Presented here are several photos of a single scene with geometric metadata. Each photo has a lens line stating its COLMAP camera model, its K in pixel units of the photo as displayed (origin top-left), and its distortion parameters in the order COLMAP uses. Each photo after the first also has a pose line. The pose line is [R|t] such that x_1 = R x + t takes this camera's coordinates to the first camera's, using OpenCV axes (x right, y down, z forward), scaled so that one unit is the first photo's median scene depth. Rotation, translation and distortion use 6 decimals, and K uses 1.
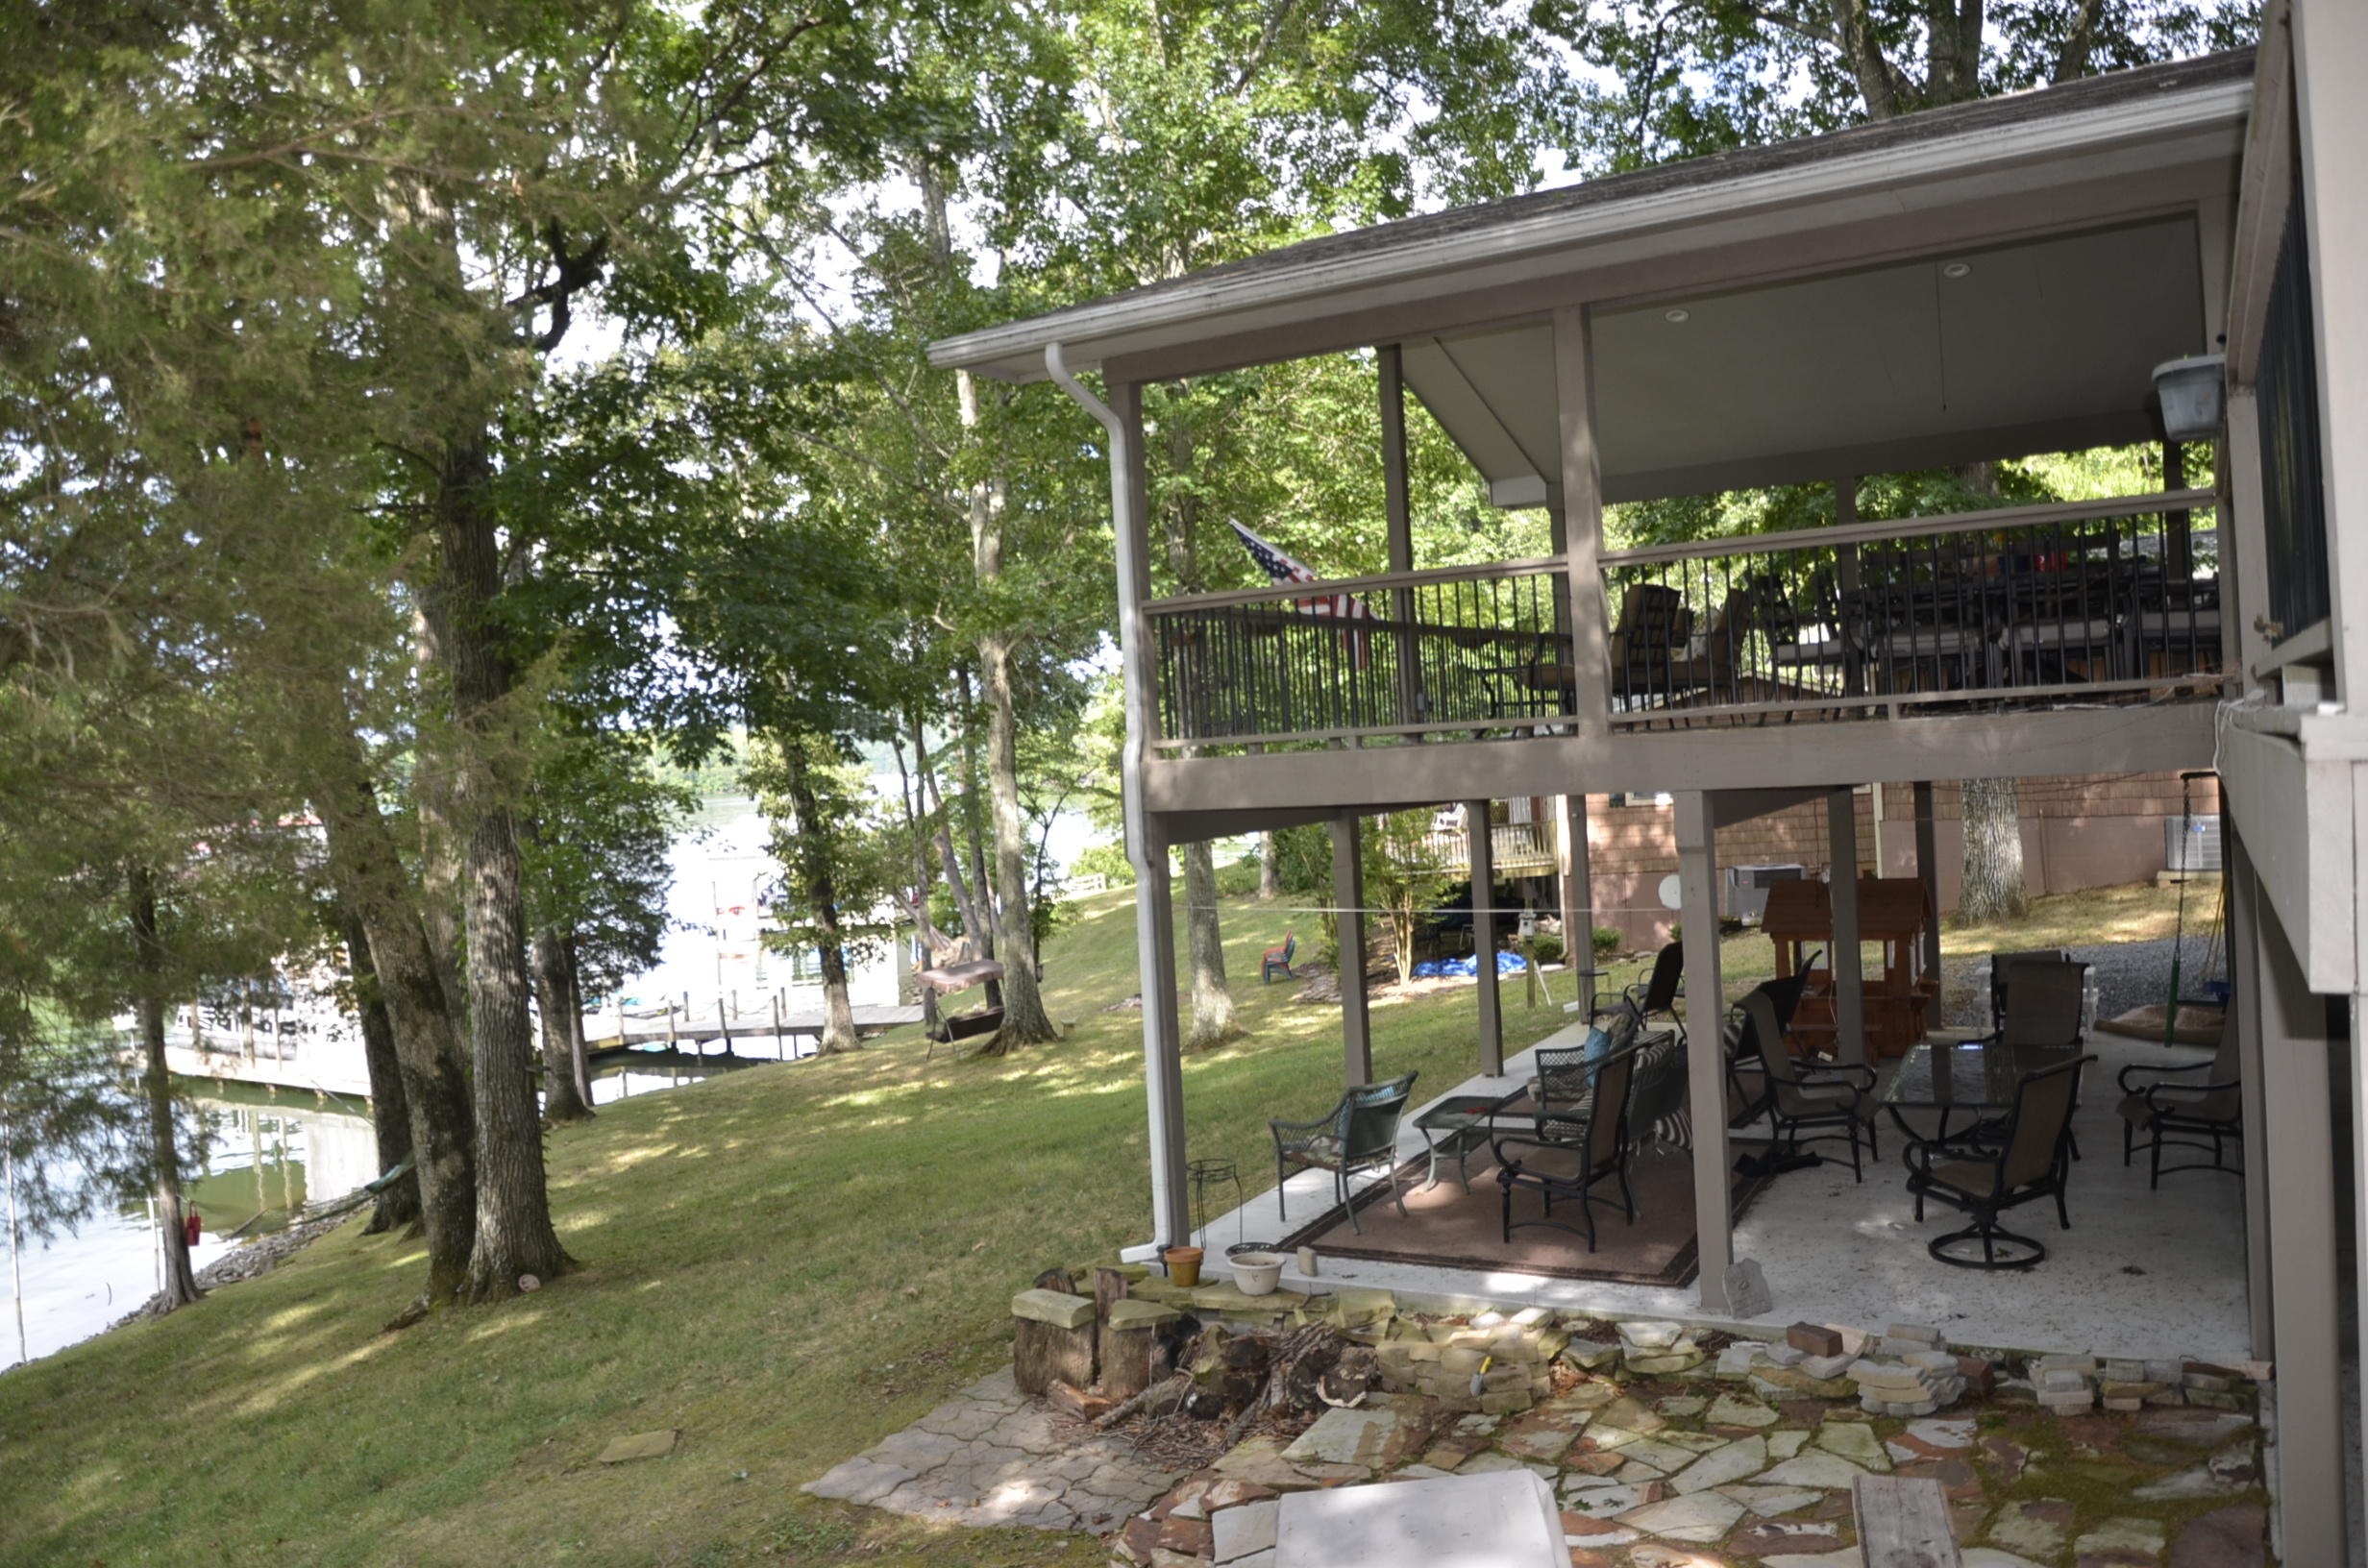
lens RADIAL K [[1820.2, 0, 1190.8], [0, 1820.2, 785.7], [0, 0, 1]] dist [-0.056377, 0.015627]
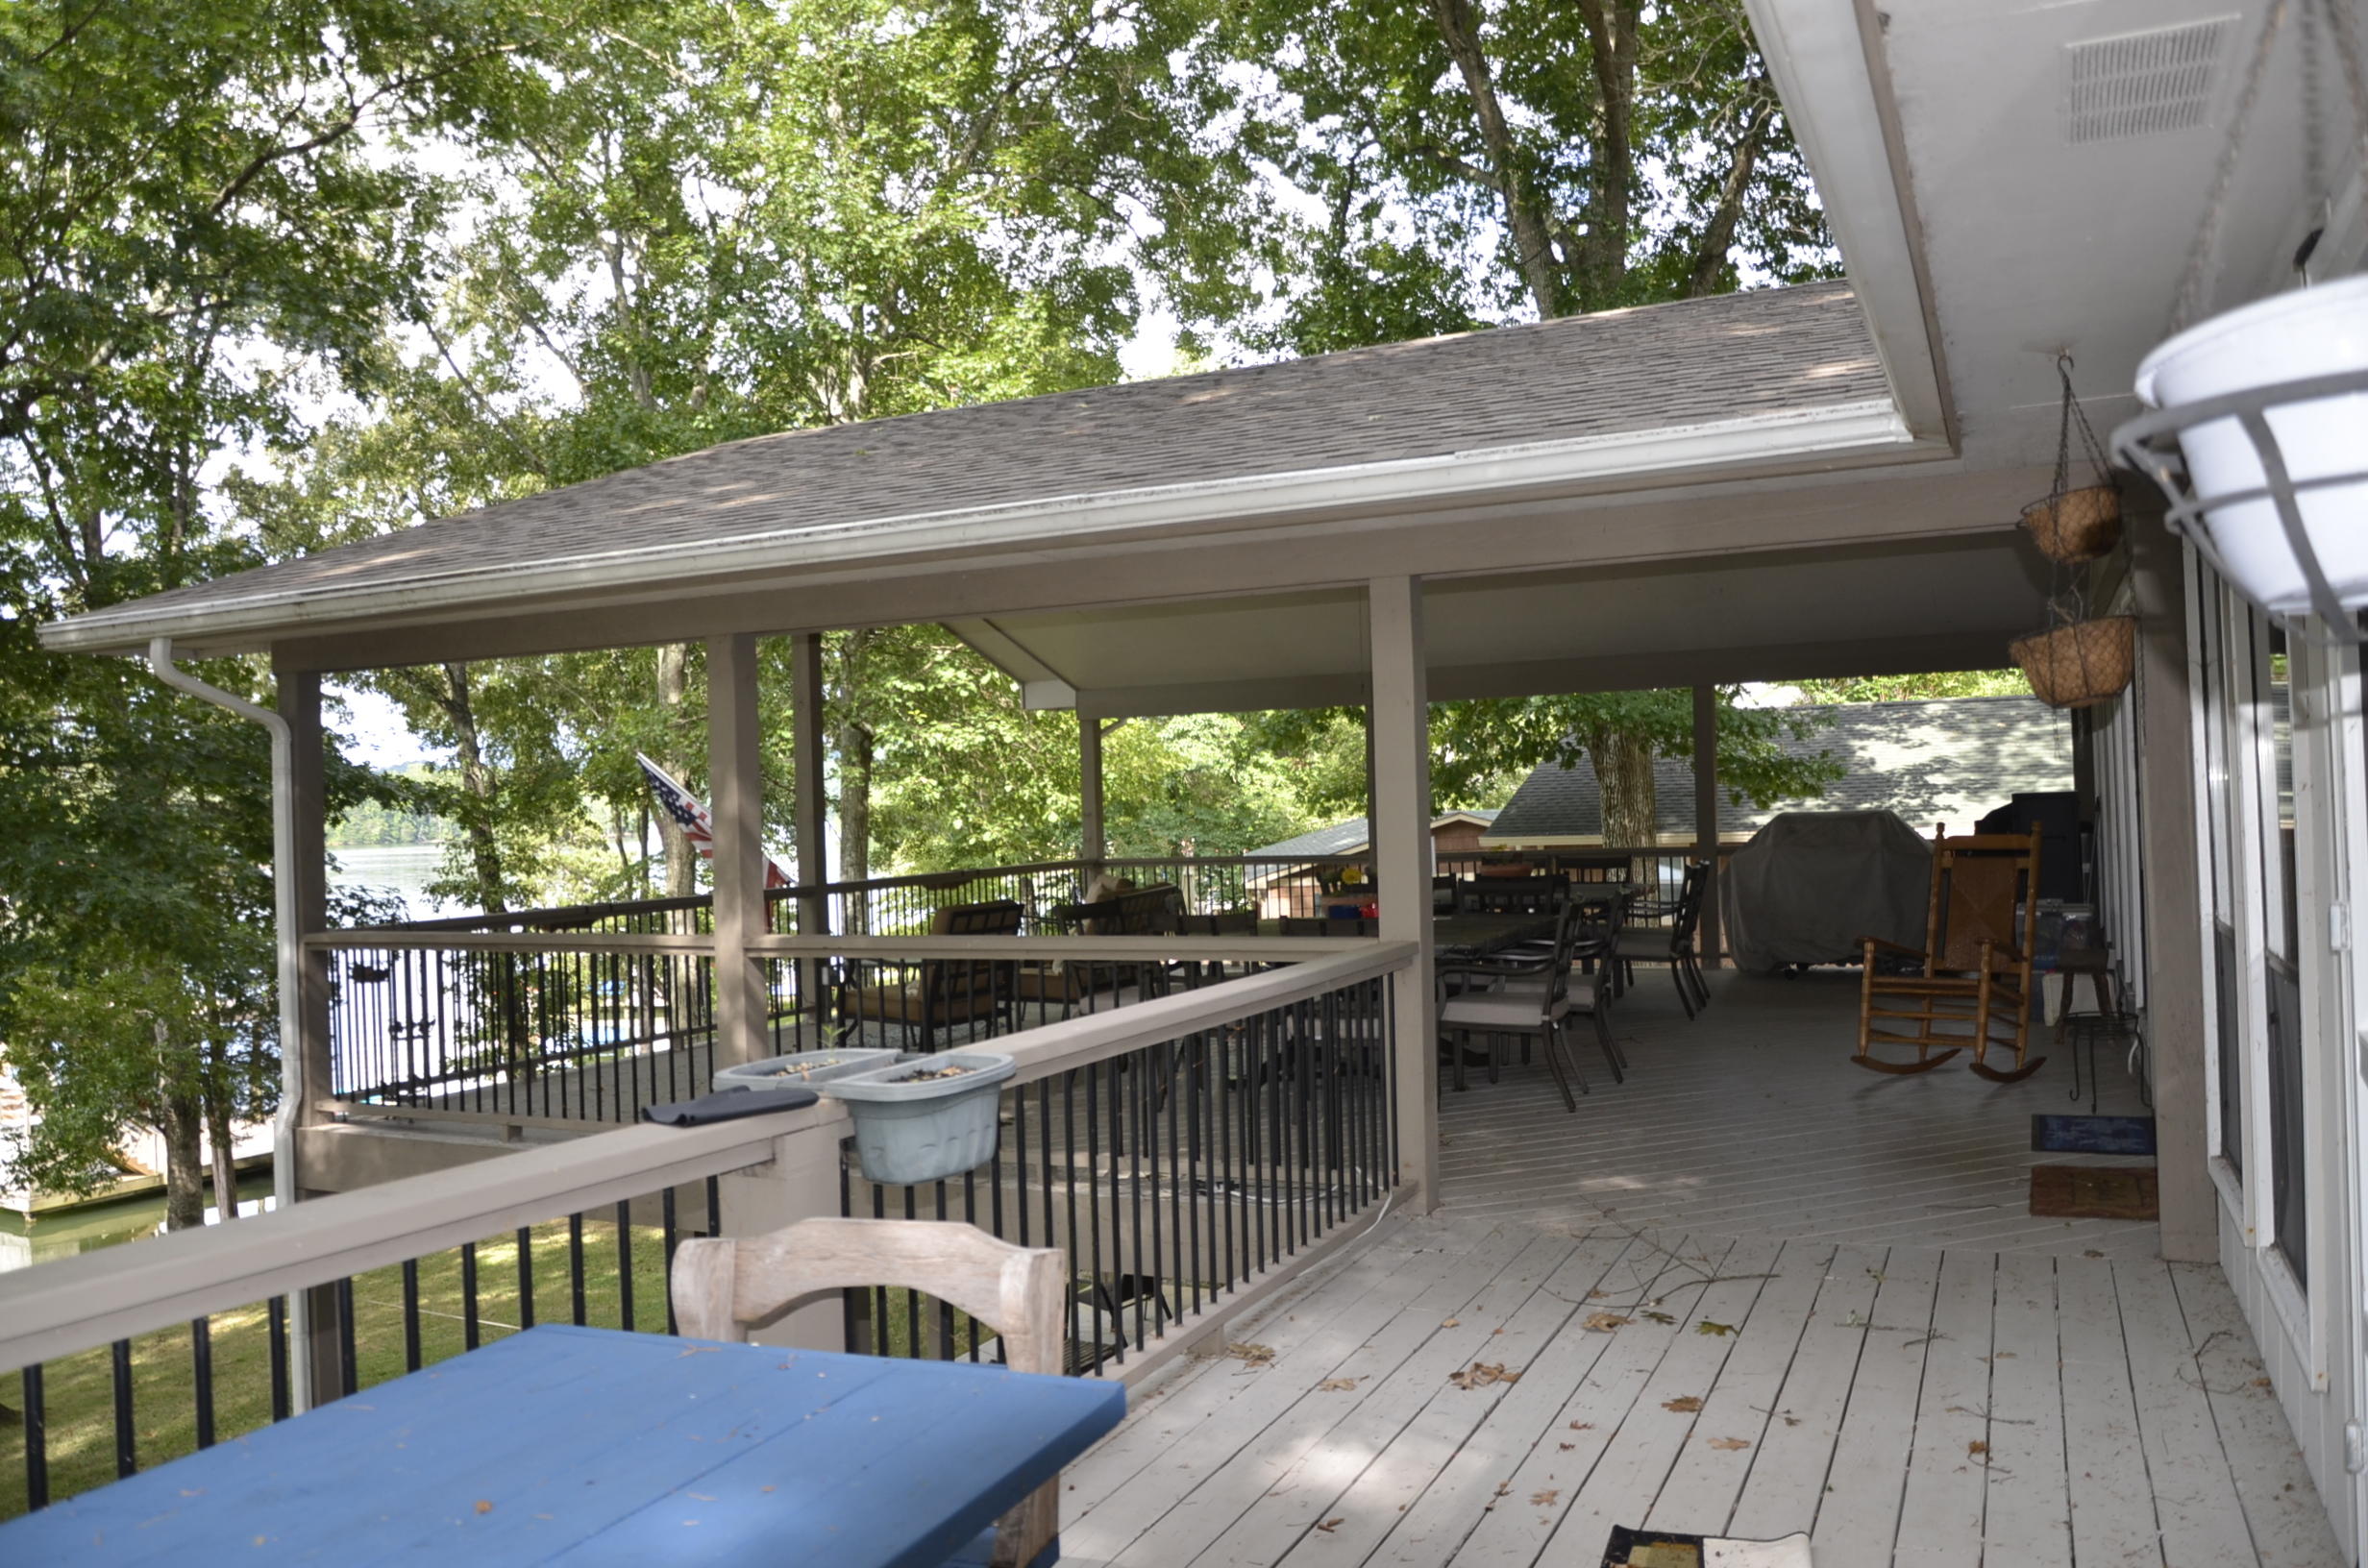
lens RADIAL K [[1820.2, 0, 1170.8], [0, 1820.2, 781.2], [0, 0, 1]] dist [-0.056377, 0.015627]
pose [[0.997300, 0.027538, 0.068081, 0.095221], [-0.025165, 0.999054, -0.035475, -0.046519], [-0.068994, 0.033666, 0.997049, 0.042803]]
